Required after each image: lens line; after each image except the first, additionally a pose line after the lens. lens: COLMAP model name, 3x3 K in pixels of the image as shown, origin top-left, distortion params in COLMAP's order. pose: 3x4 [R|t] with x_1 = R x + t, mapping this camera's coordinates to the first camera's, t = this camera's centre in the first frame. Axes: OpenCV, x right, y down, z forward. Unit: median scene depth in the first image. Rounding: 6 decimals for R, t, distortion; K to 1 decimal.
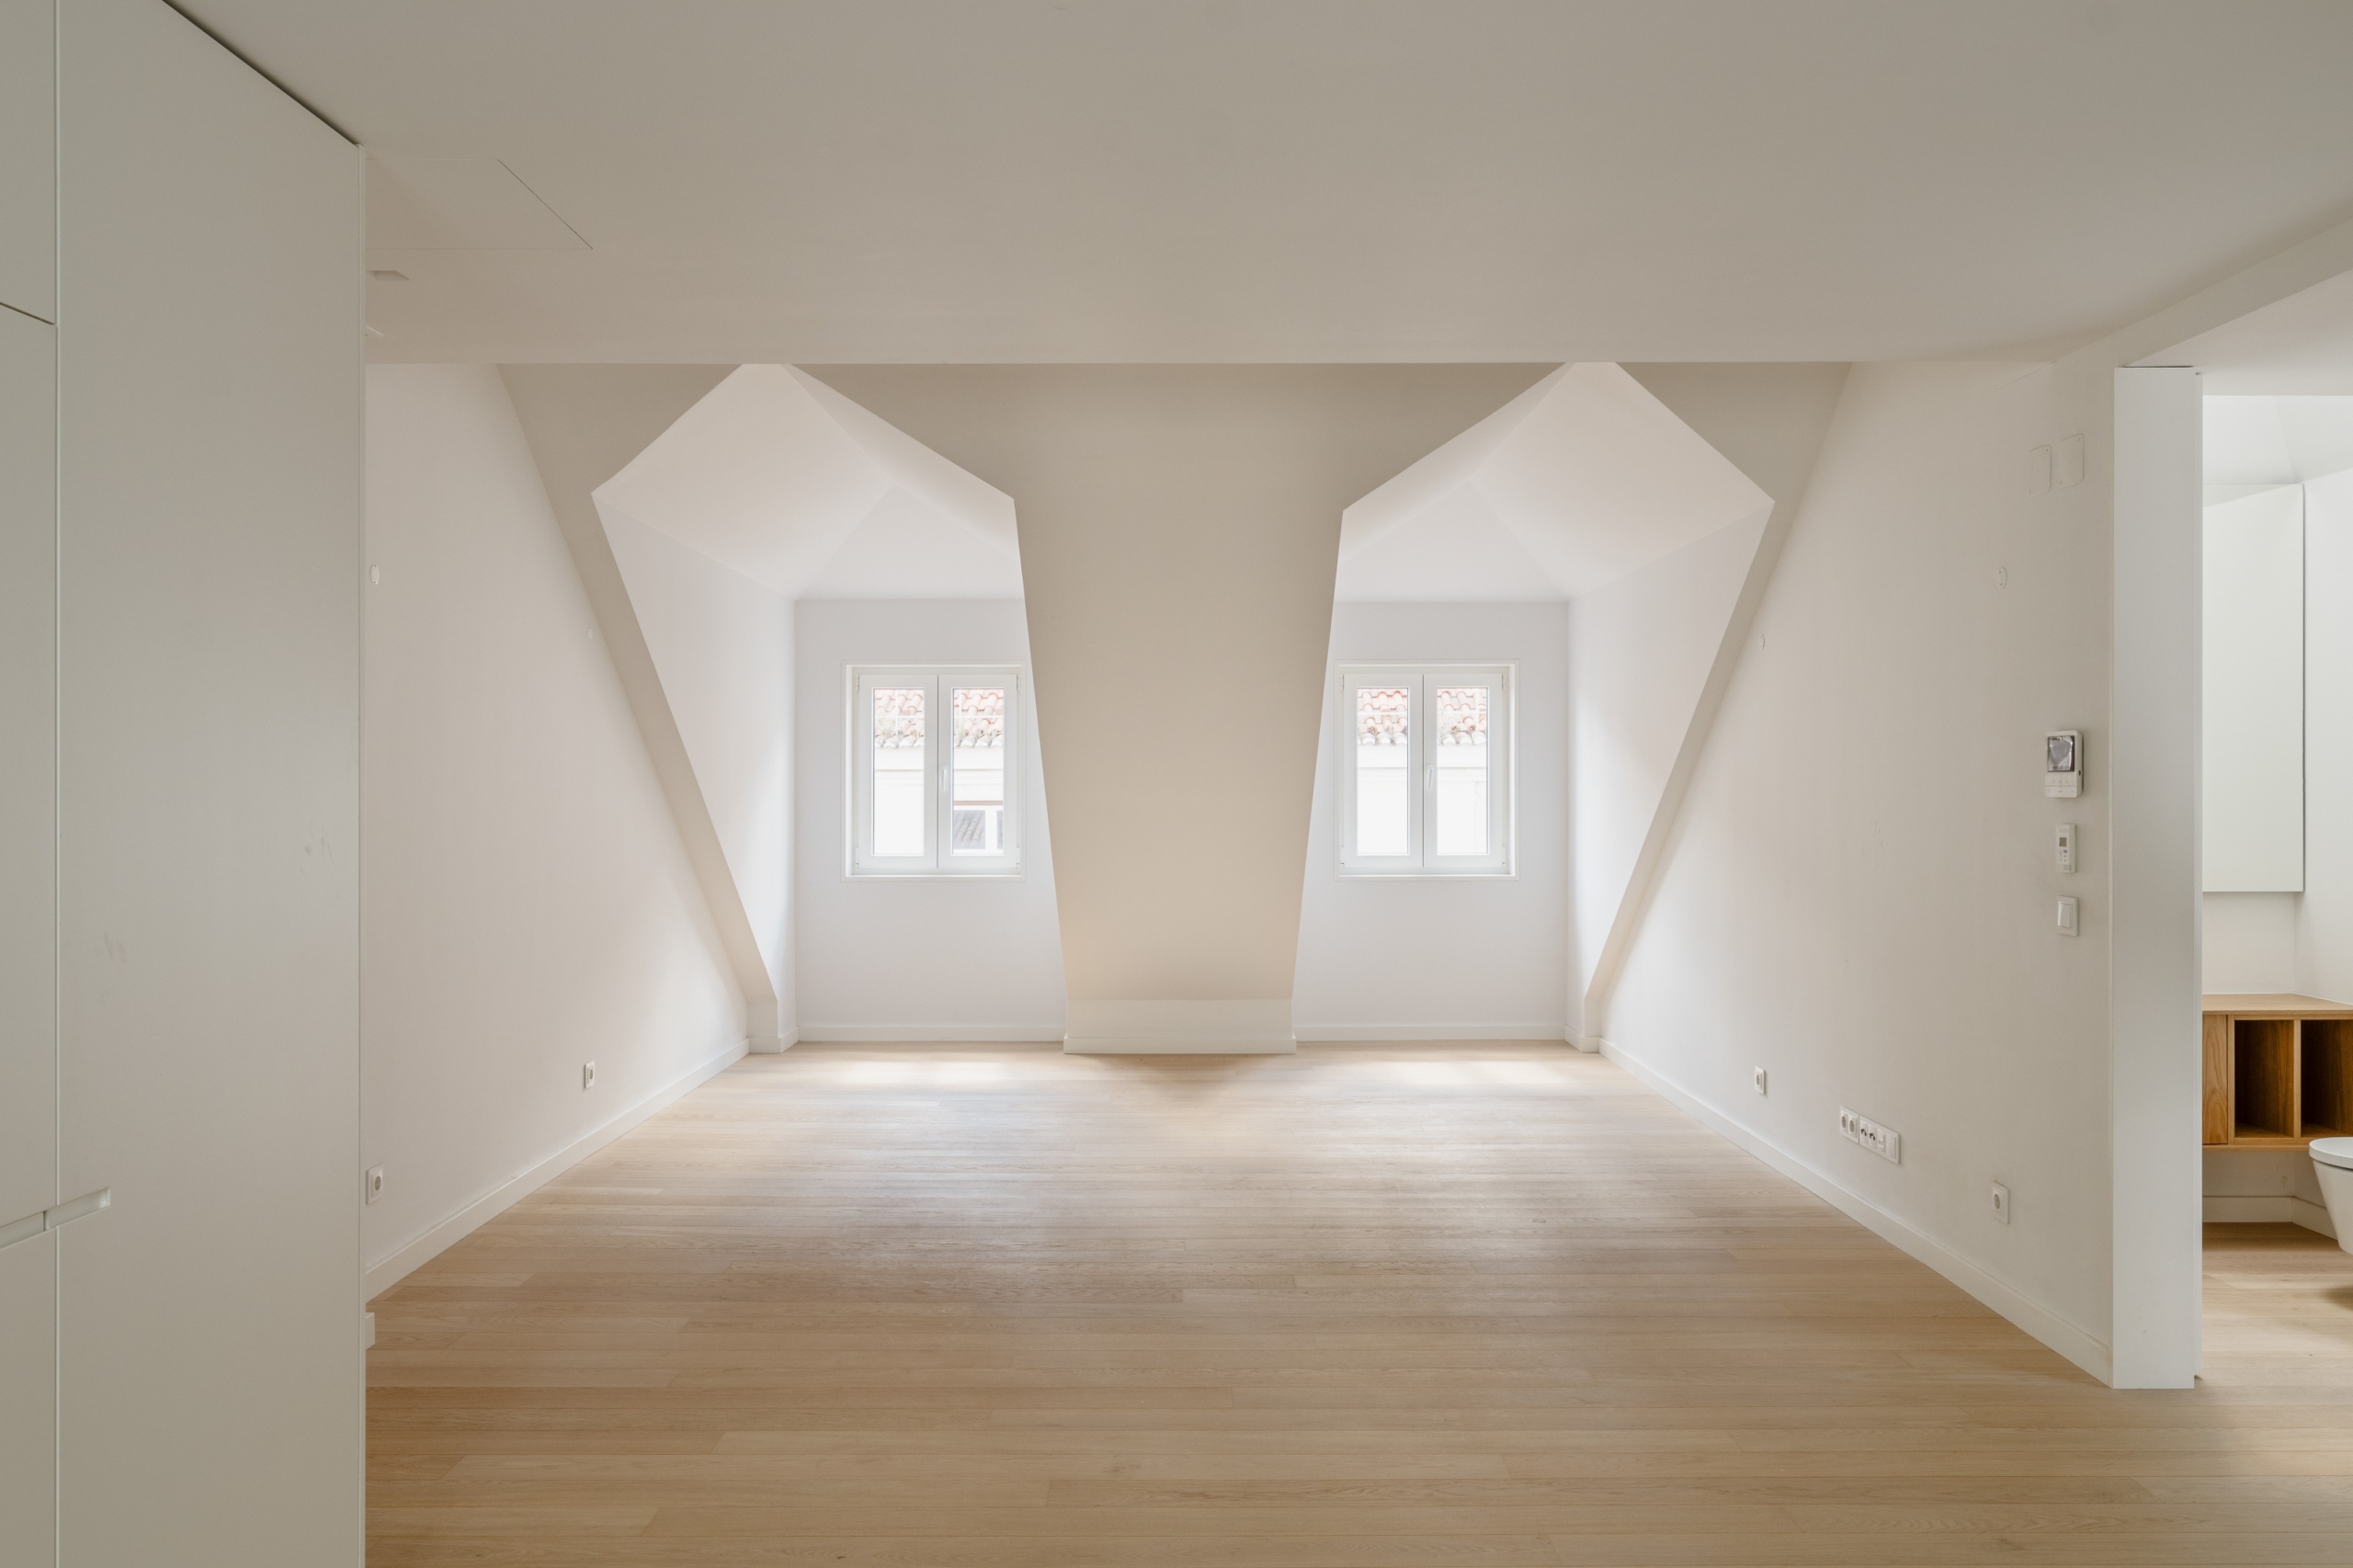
lens RADIAL K [[1969.7, 0, 1181.2], [0, 1969.7, 787.9], [0, 0, 1]] dist [0.069258, -0.004193]
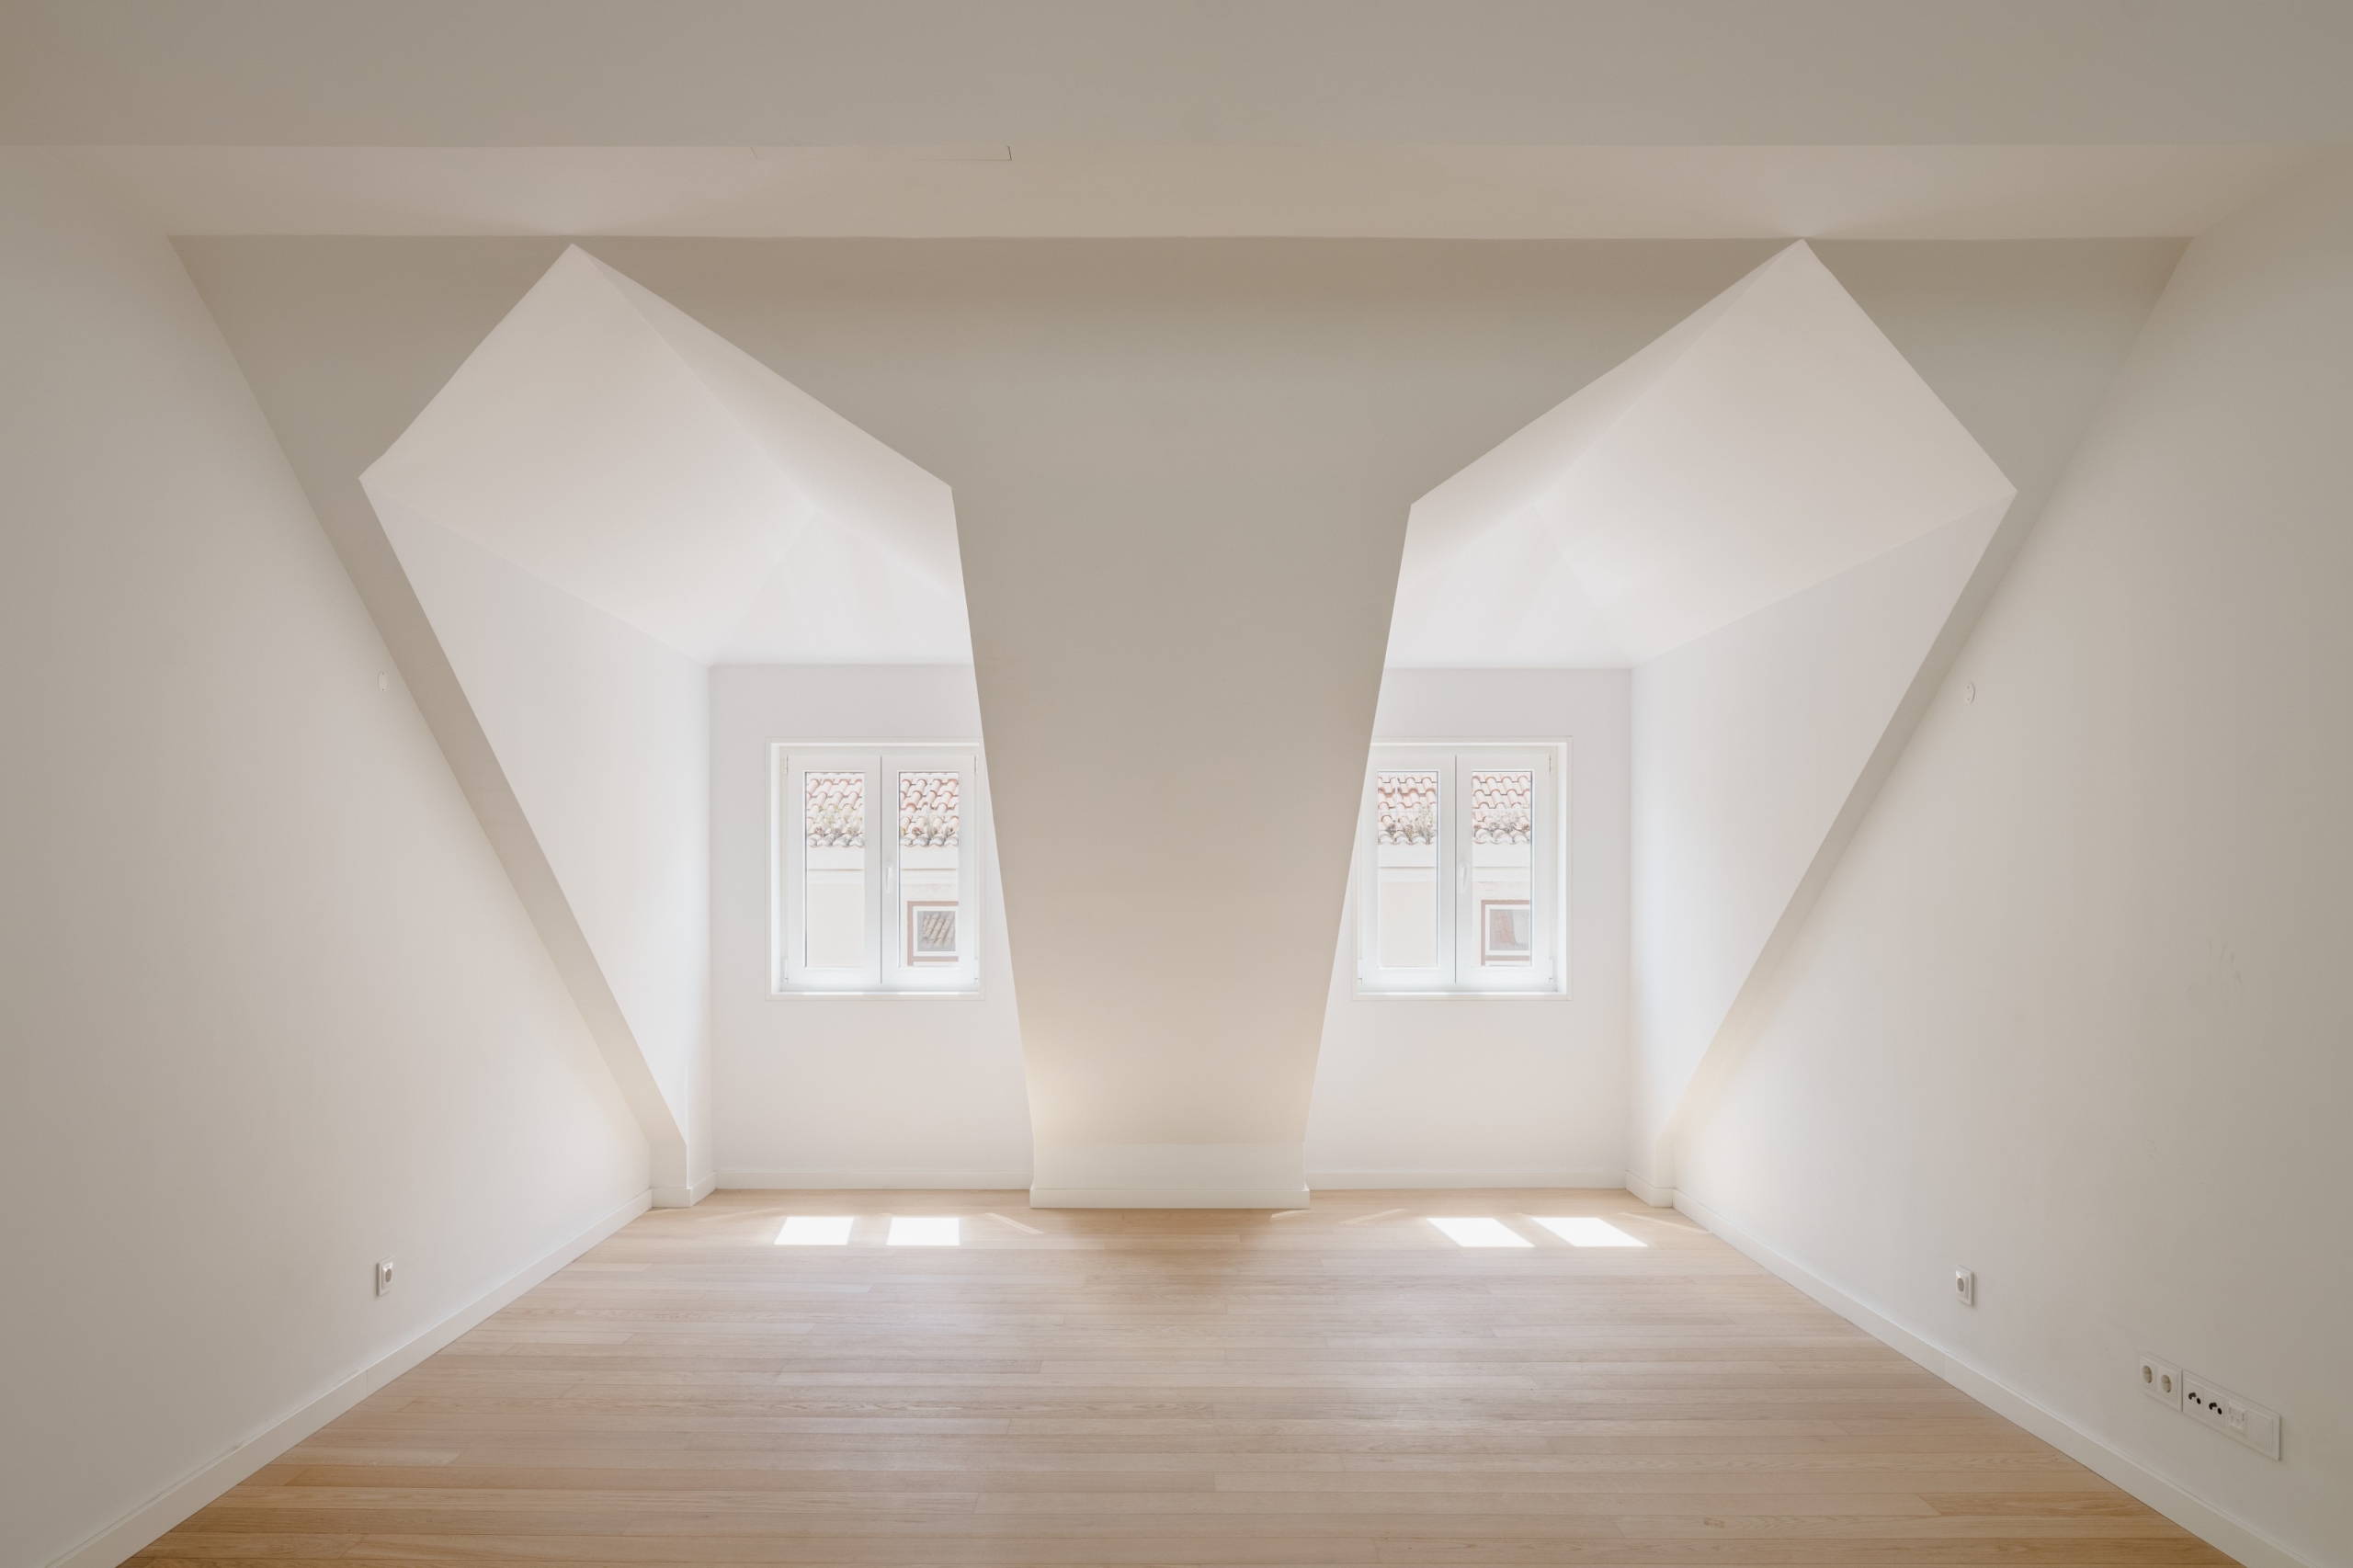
lens RADIAL K [[1683.2, 0, 1212.6], [0, 1683.2, 937.6], [0, 0, 1]] dist [-0.004963, 0.003531]
pose [[0.999198, -0.000765, 0.040033, -0.013881], [-0.000449, 0.999540, 0.030322, -0.001575], [-0.040038, -0.030315, 0.998738, 0.371581]]
